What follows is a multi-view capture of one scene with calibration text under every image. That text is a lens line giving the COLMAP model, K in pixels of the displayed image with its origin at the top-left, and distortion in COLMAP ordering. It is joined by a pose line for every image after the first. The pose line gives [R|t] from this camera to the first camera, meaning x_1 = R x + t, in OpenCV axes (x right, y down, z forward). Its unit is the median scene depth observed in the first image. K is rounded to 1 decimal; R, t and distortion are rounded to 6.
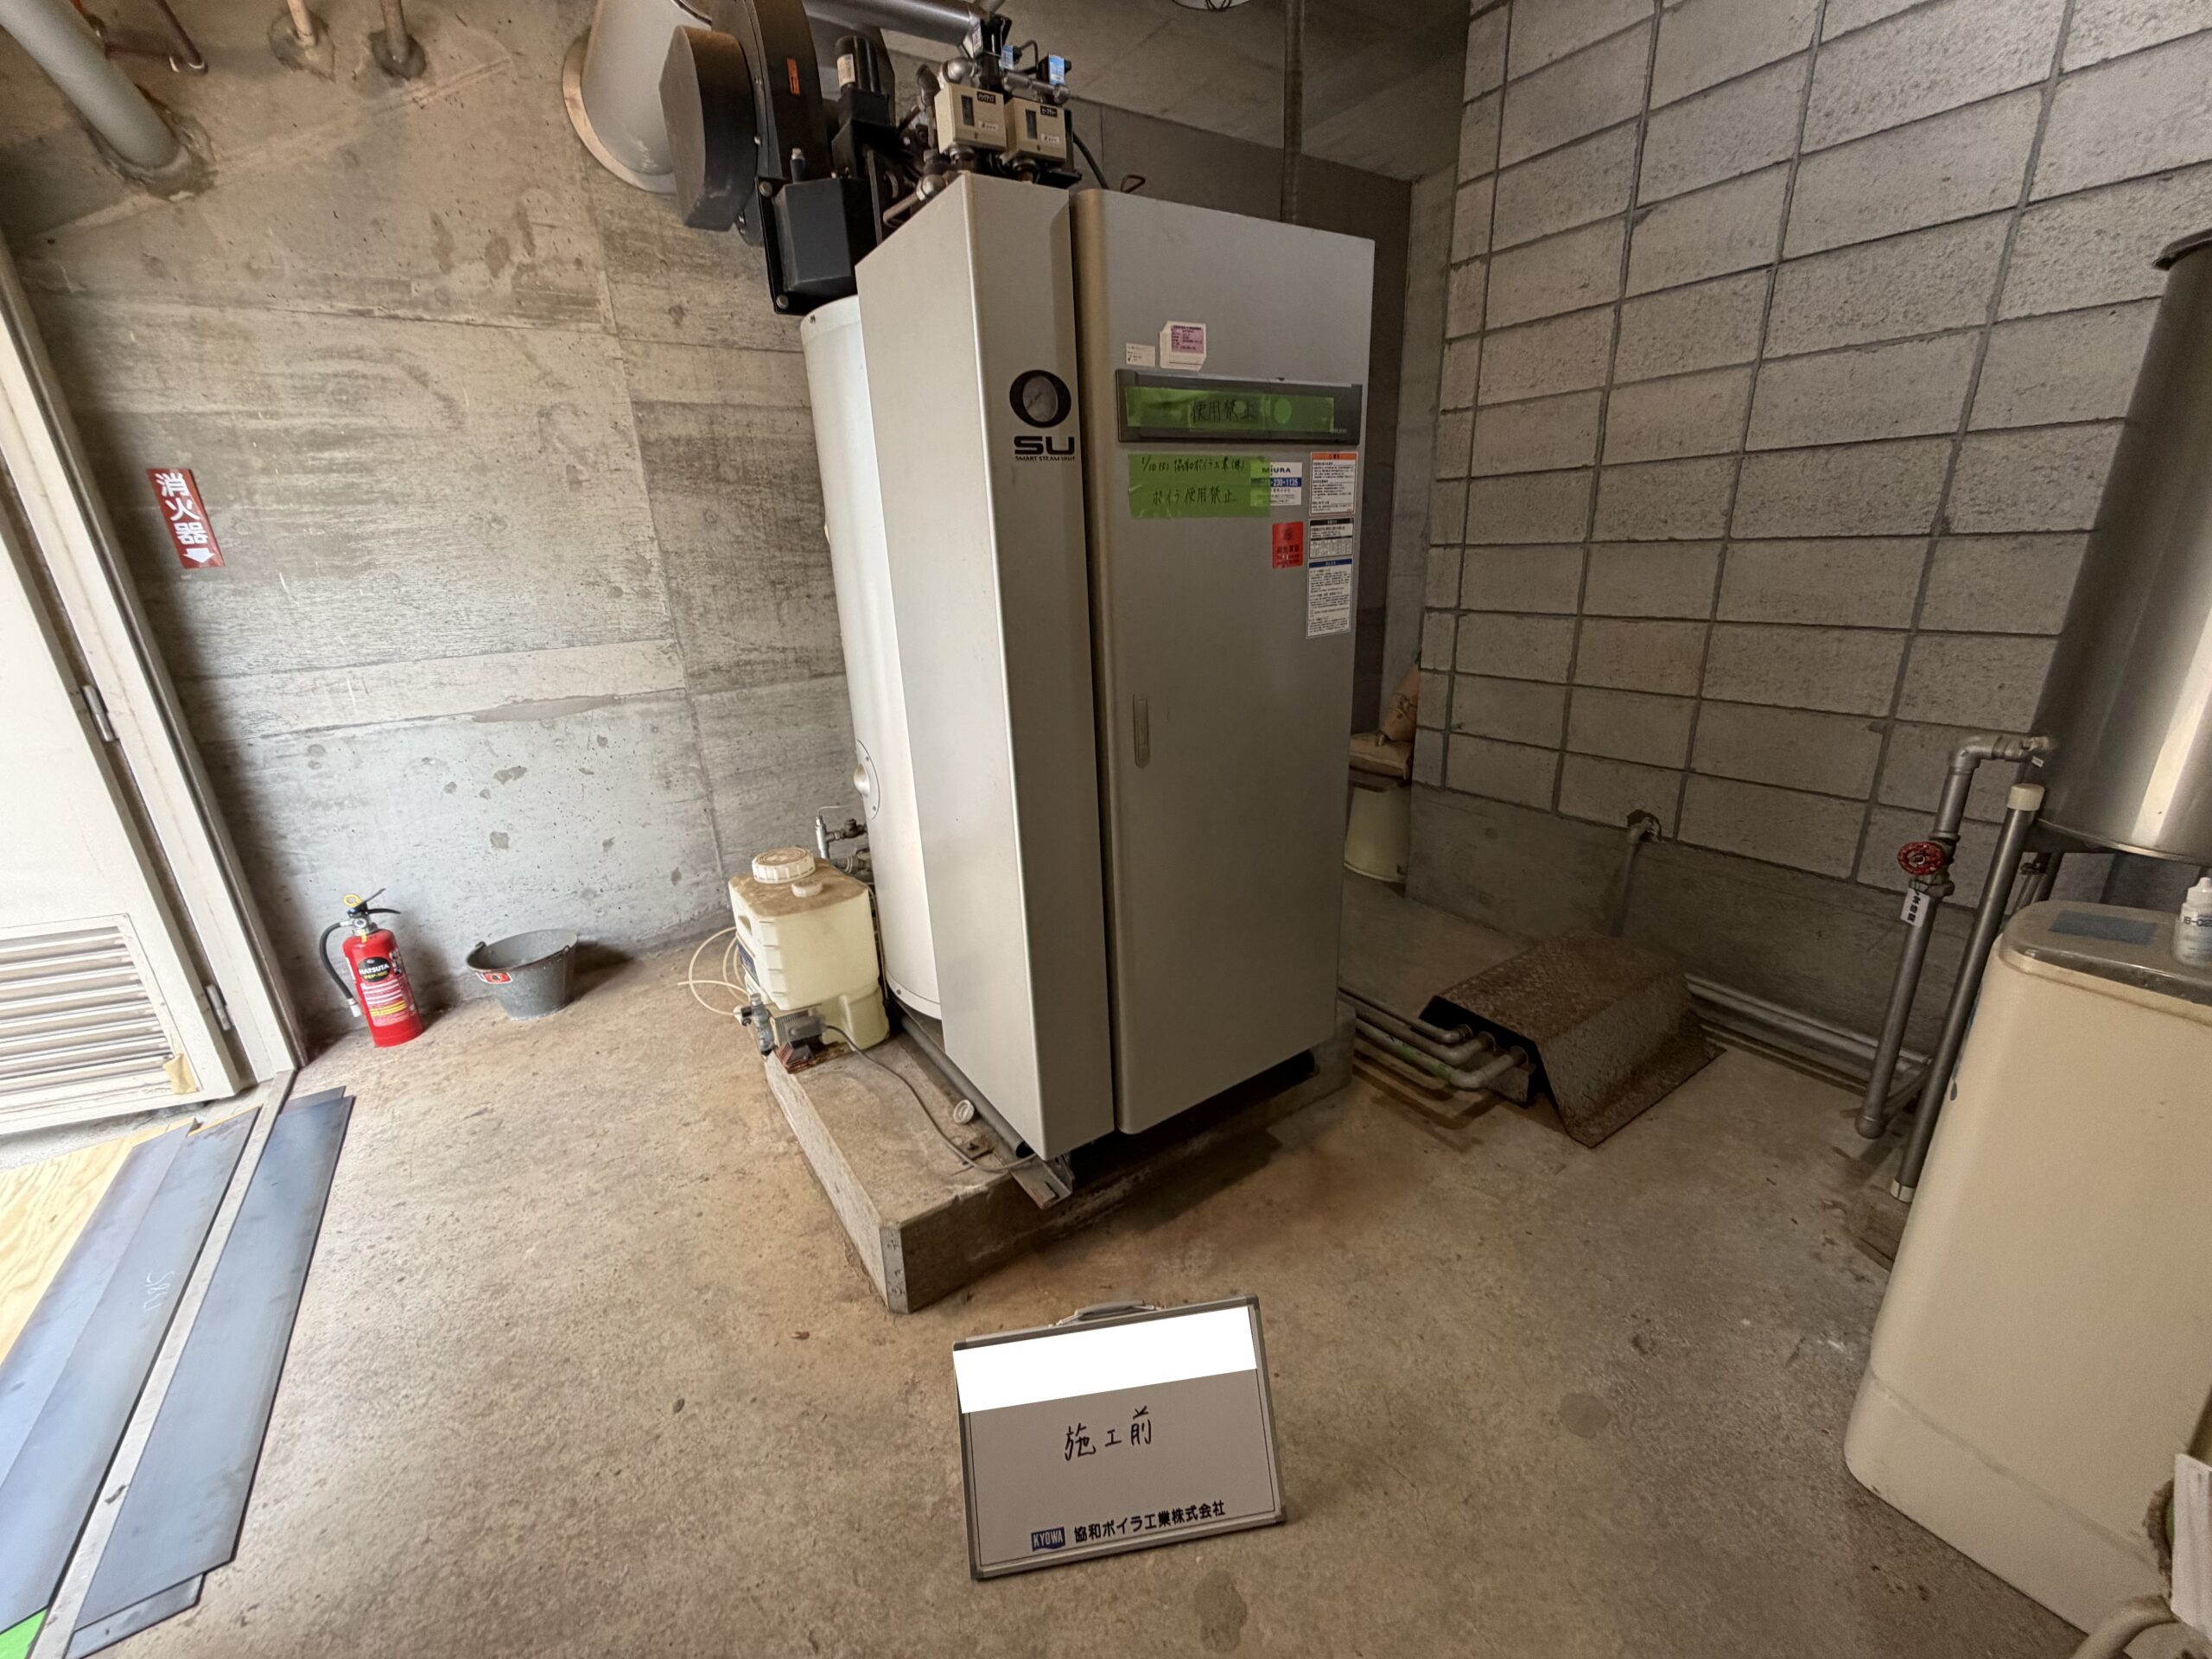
lens RADIAL K [[885.1, 0, 1099.9], [0, 885.1, 828.2], [0, 0, 1]] dist [0.001157, 0.000139]
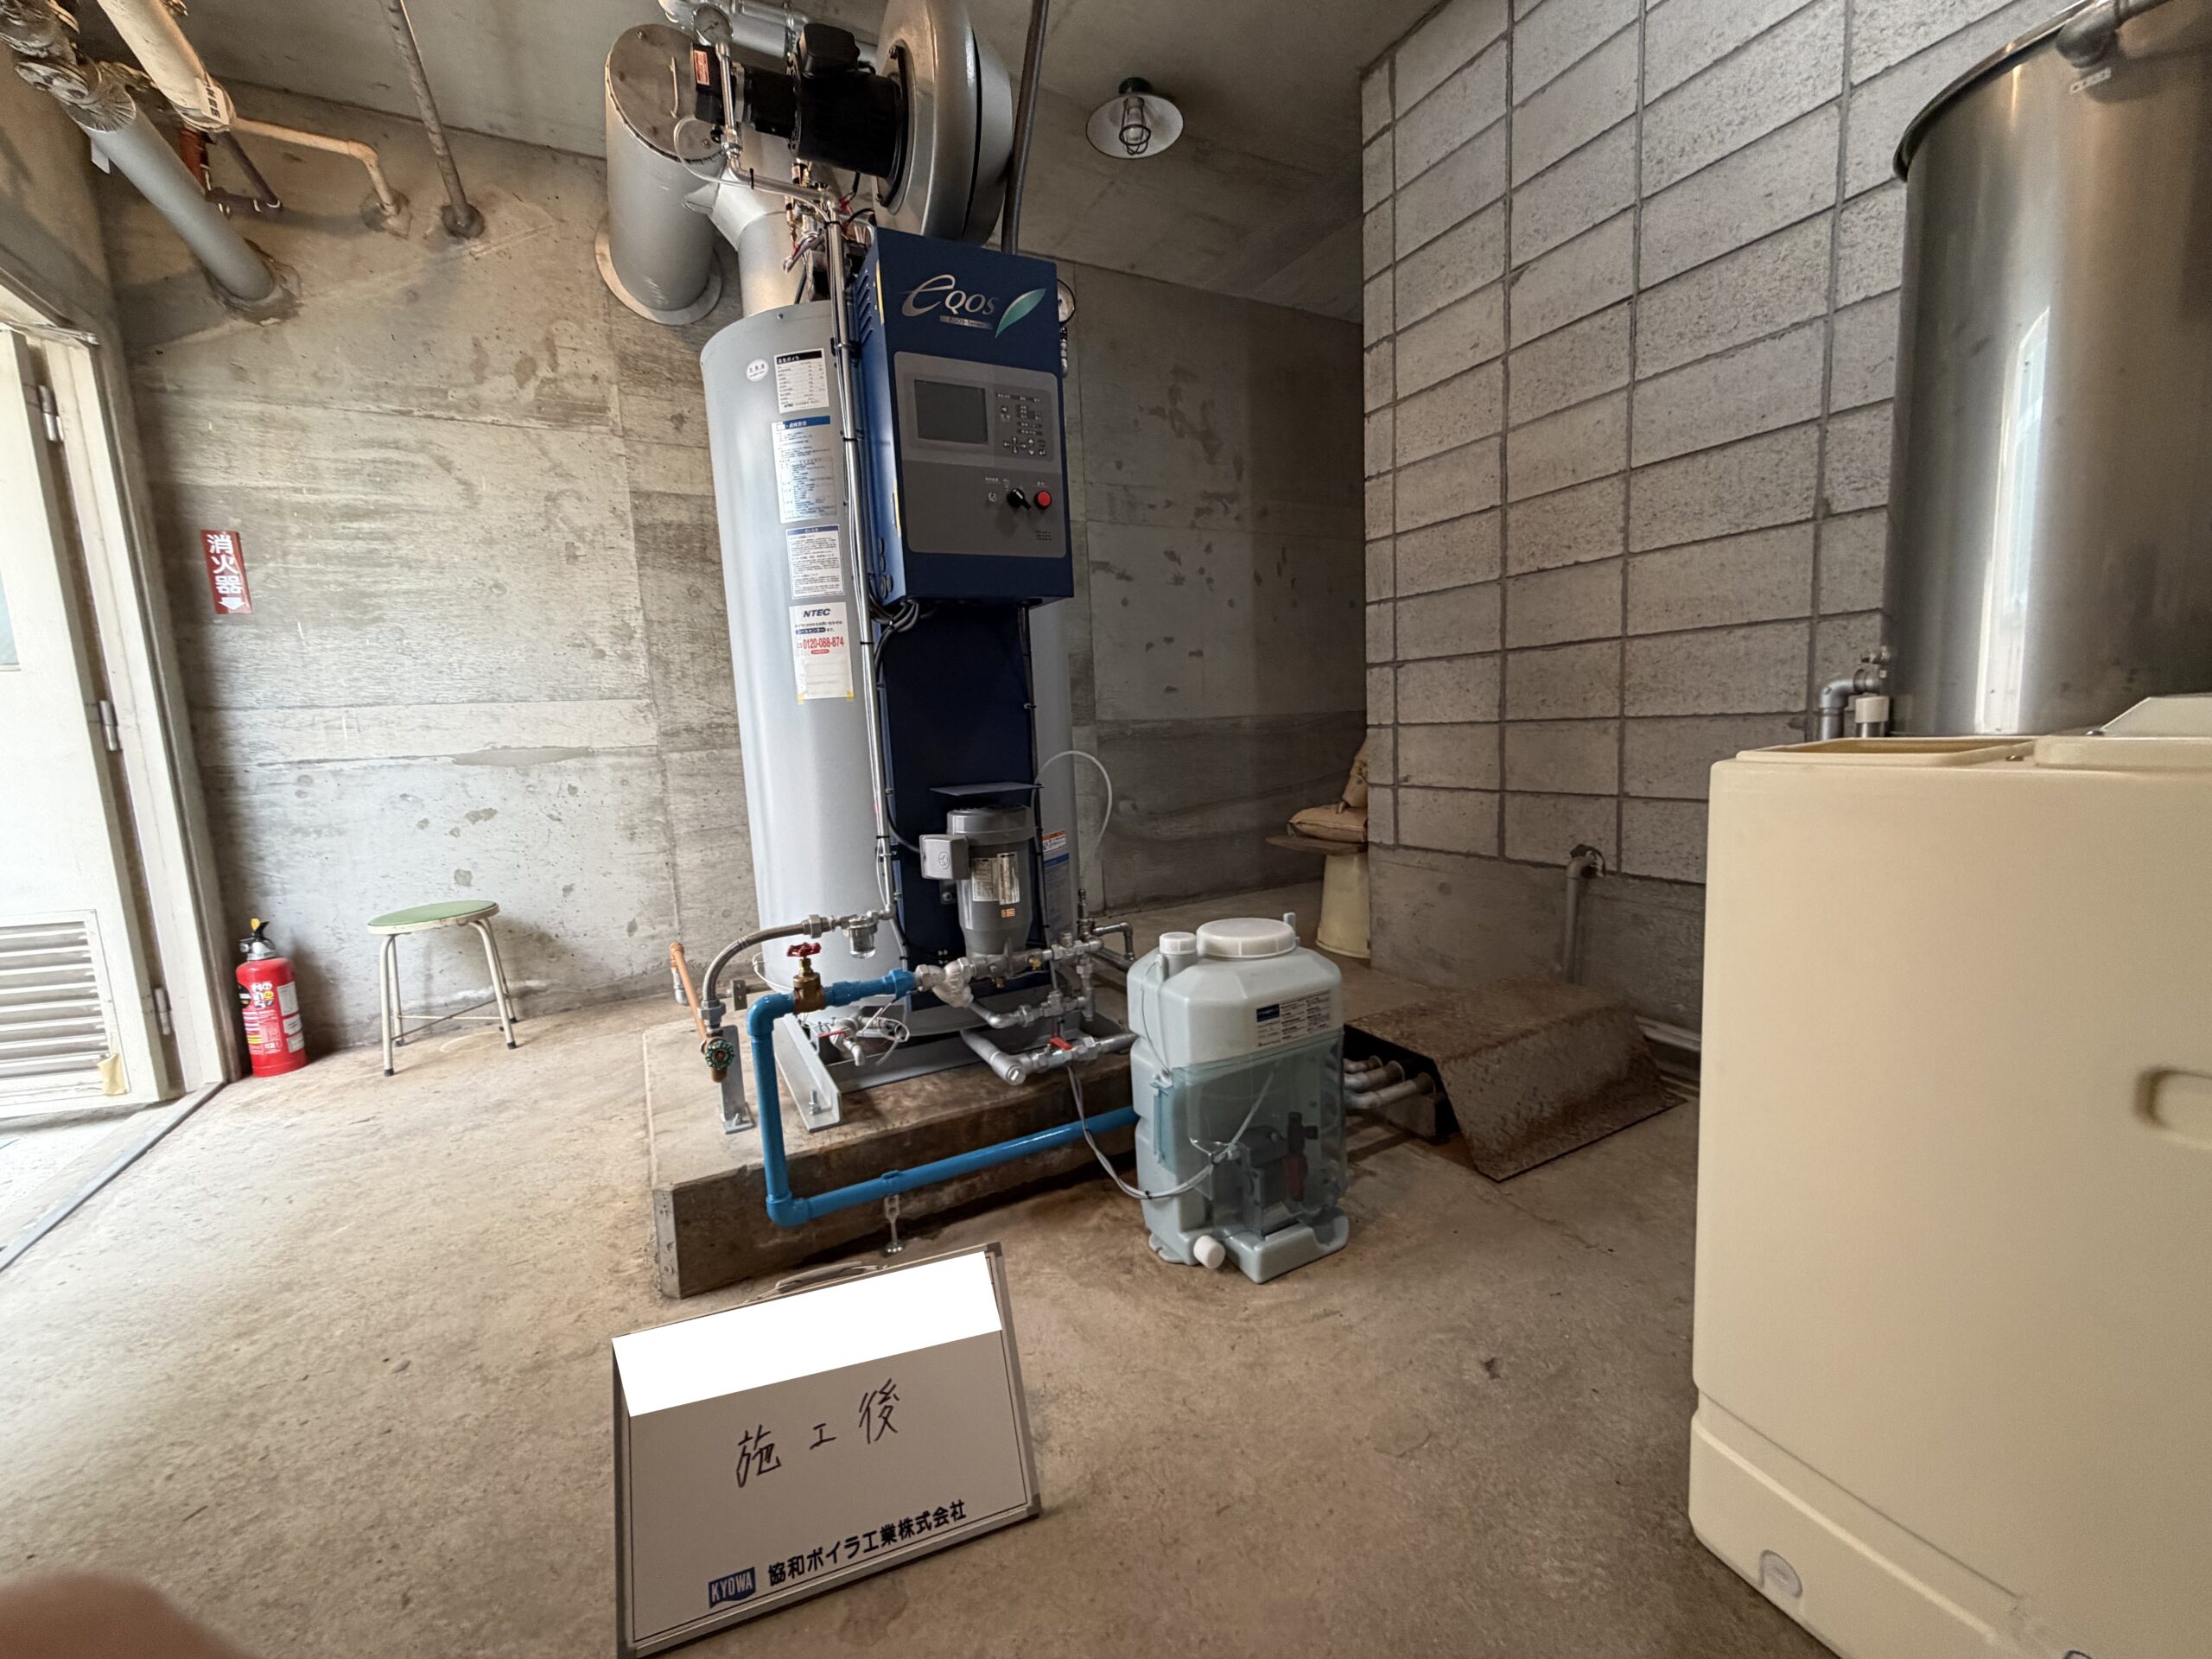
lens RADIAL K [[885.1, 0, 1105.7], [0, 885.1, 832.1], [0, 0, 1]] dist [0.001157, 0.000139]
pose [[0.995436, 0.005914, -0.095244, 0.216898], [-0.024190, 0.981117, -0.191897, 0.172653], [0.092311, 0.193326, 0.976782, 0.041586]]
